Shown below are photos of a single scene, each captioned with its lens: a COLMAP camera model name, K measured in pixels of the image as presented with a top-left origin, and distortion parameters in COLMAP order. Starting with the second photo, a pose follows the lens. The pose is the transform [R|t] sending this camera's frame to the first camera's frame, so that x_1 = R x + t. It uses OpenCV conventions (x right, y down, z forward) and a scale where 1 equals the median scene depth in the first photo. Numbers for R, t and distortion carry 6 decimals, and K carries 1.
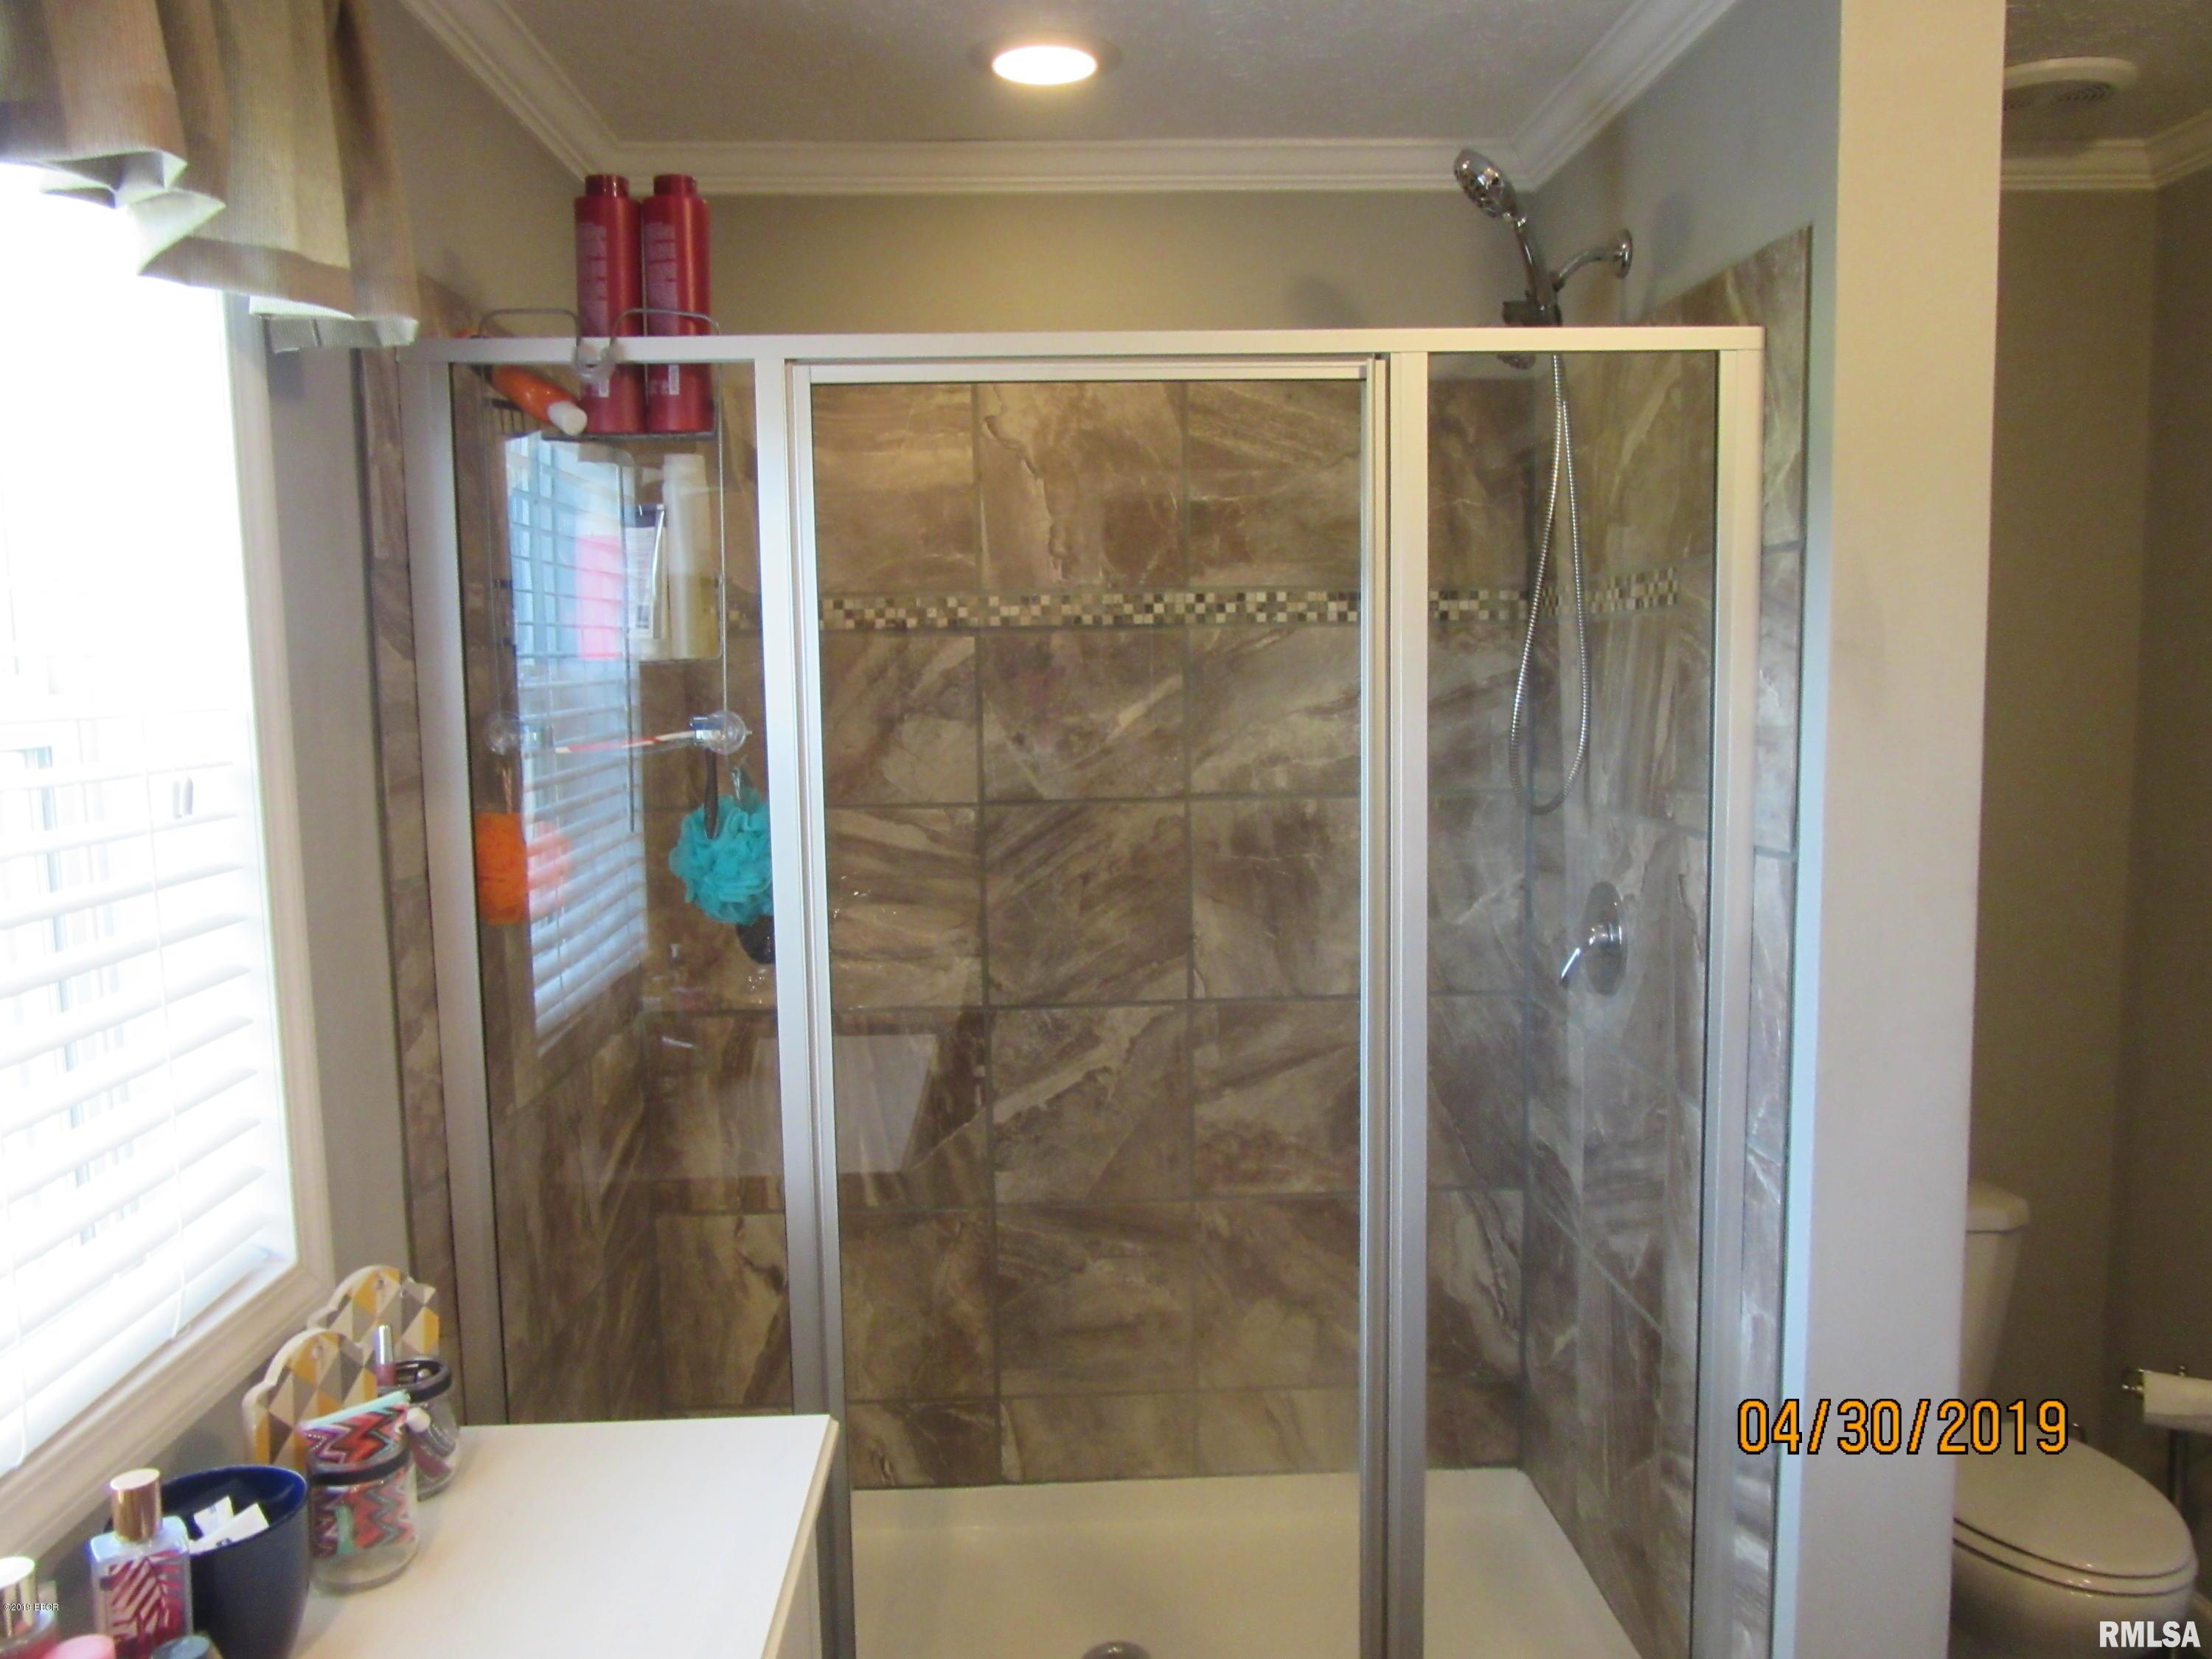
lens RADIAL K [[1657.7, 0, 1115.6], [0, 1657.7, 830.6], [0, 0, 1]] dist [-0.028321, 0.015401]
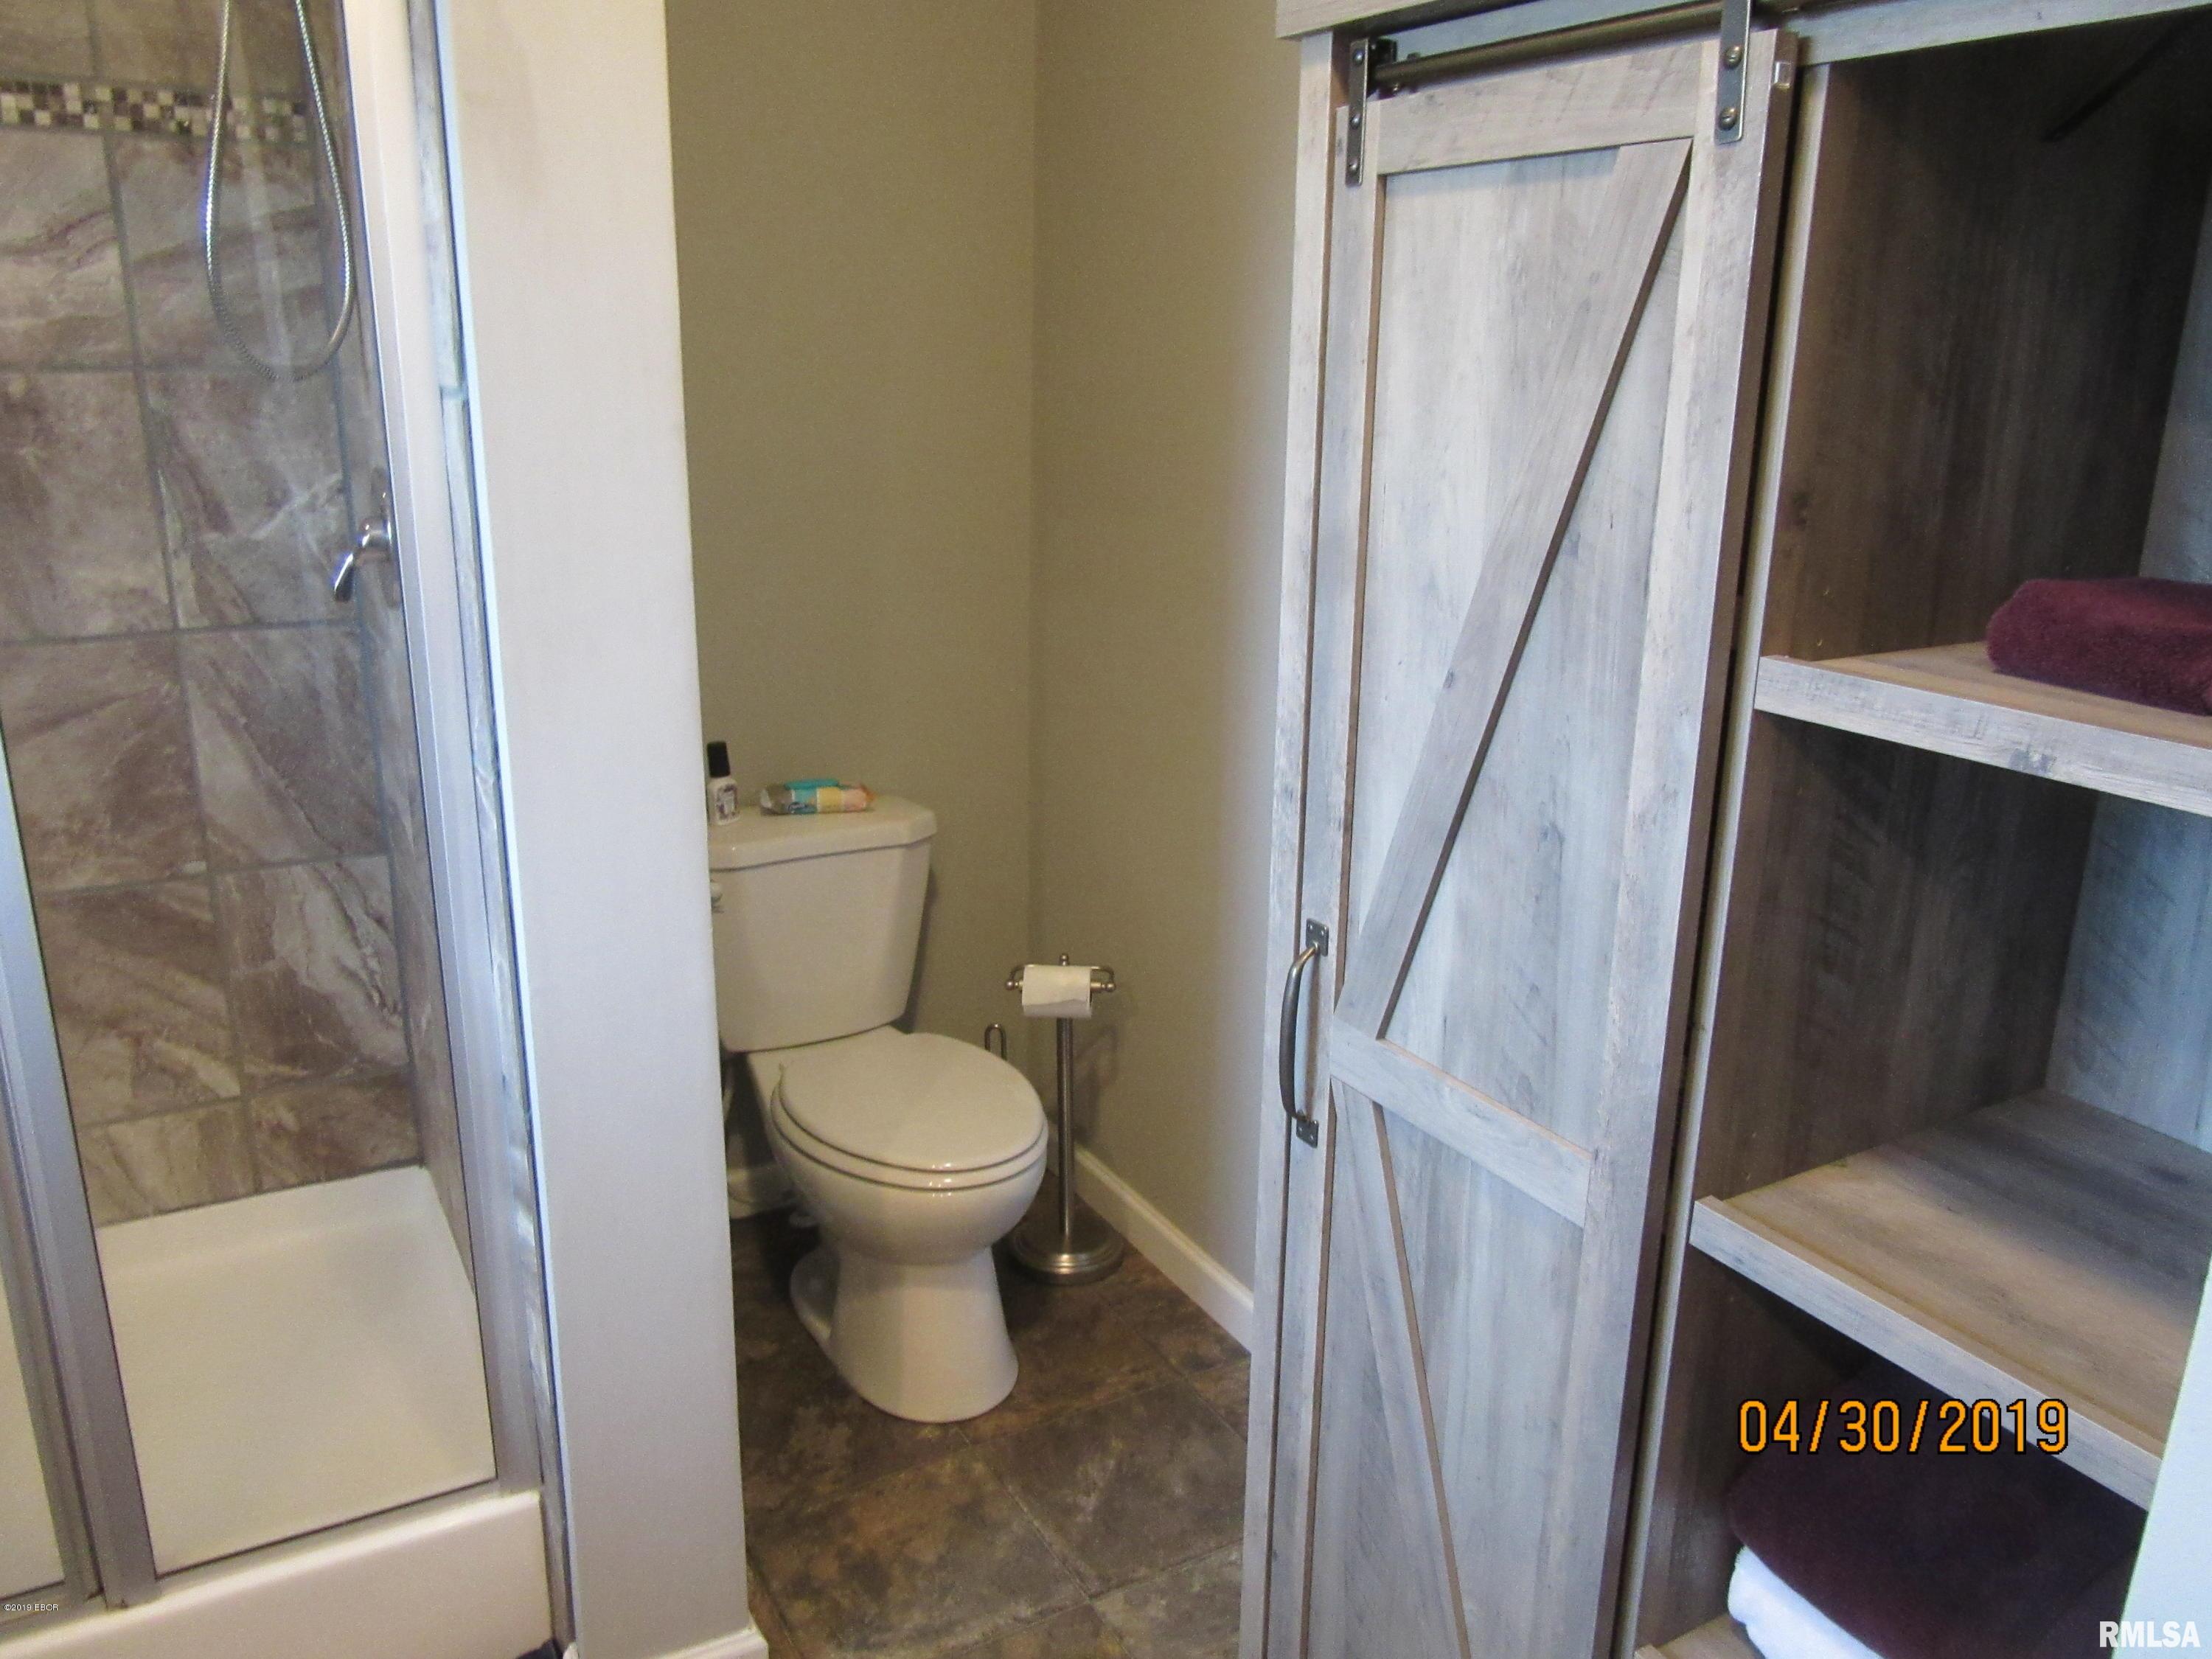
lens RADIAL K [[1657.7, 0, 1111.1], [0, 1657.7, 830.1], [0, 0, 1]] dist [-0.028321, 0.015401]
pose [[0.889372, -0.100735, 0.445948, 0.209411], [0.015163, 0.981386, 0.191445, 0.049508], [-0.456932, -0.163504, 0.874345, 0.091631]]
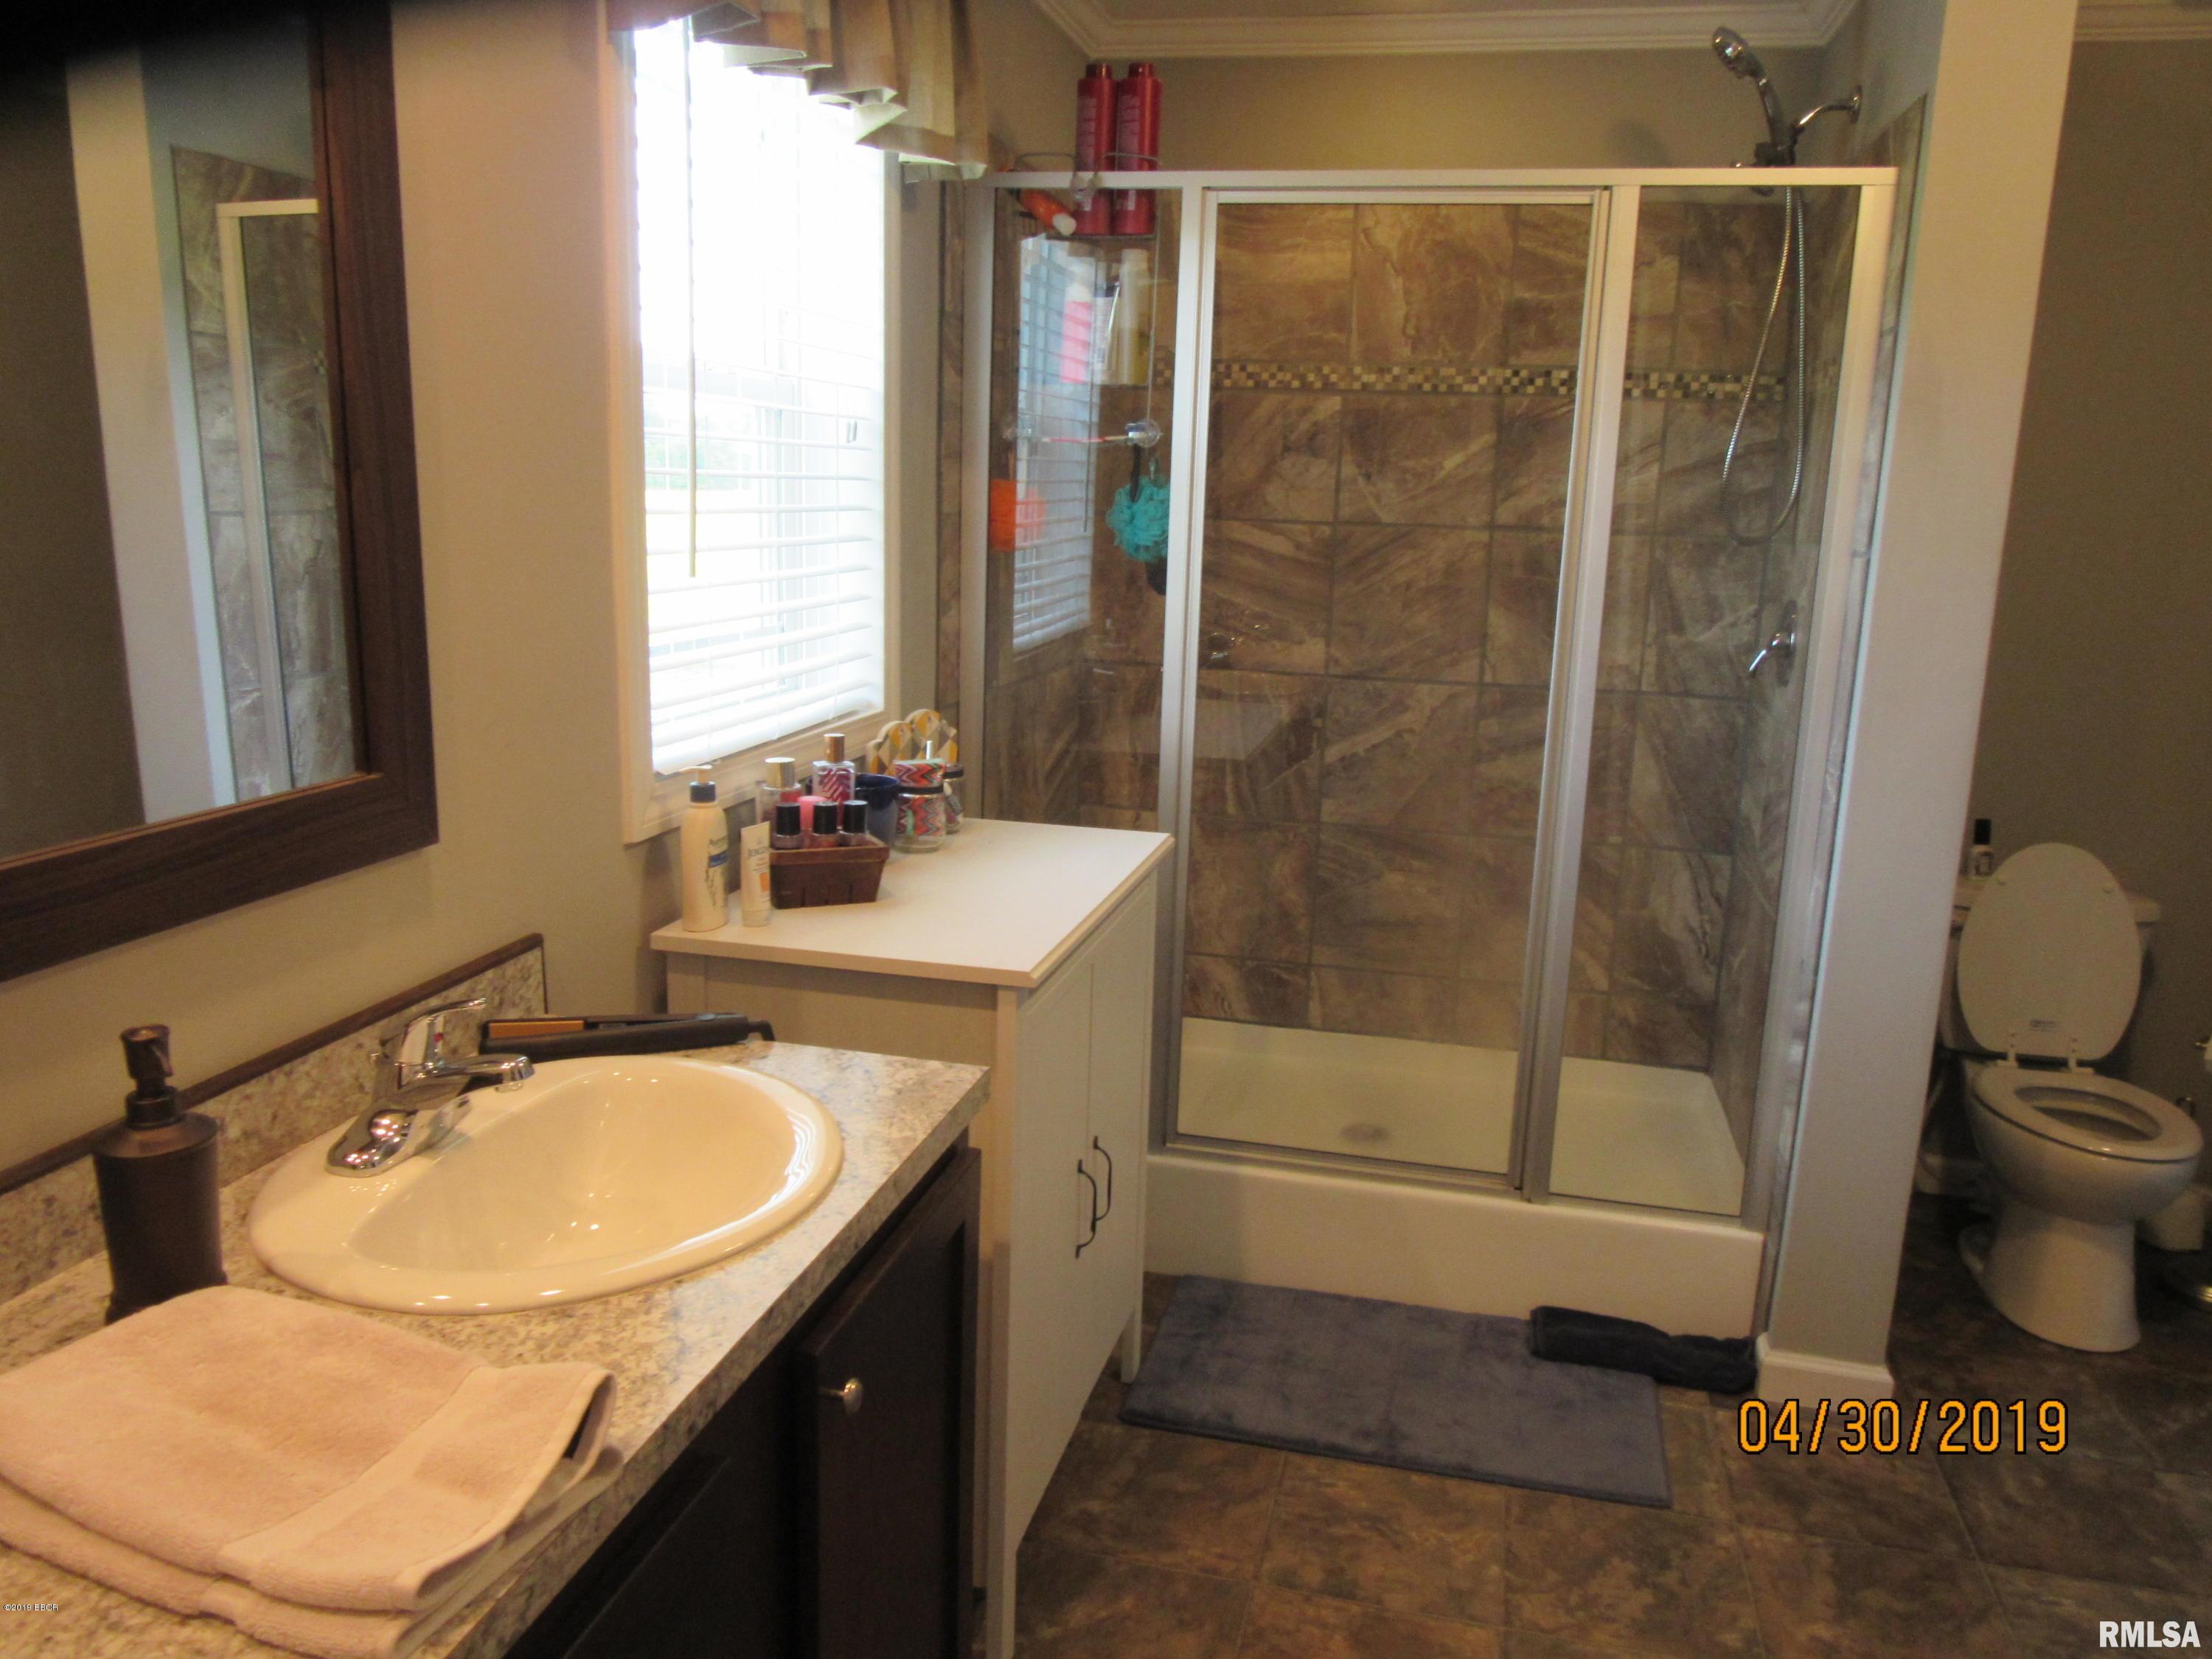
lens RADIAL K [[1657.7, 0, 1119.1], [0, 1657.7, 823.2], [0, 0, 1]] dist [-0.028321, 0.015401]
pose [[0.961987, 0.103056, -0.252905, 0.116102], [-0.077236, 0.990925, 0.110006, 0.091725], [0.261947, -0.086291, 0.961217, -0.363979]]
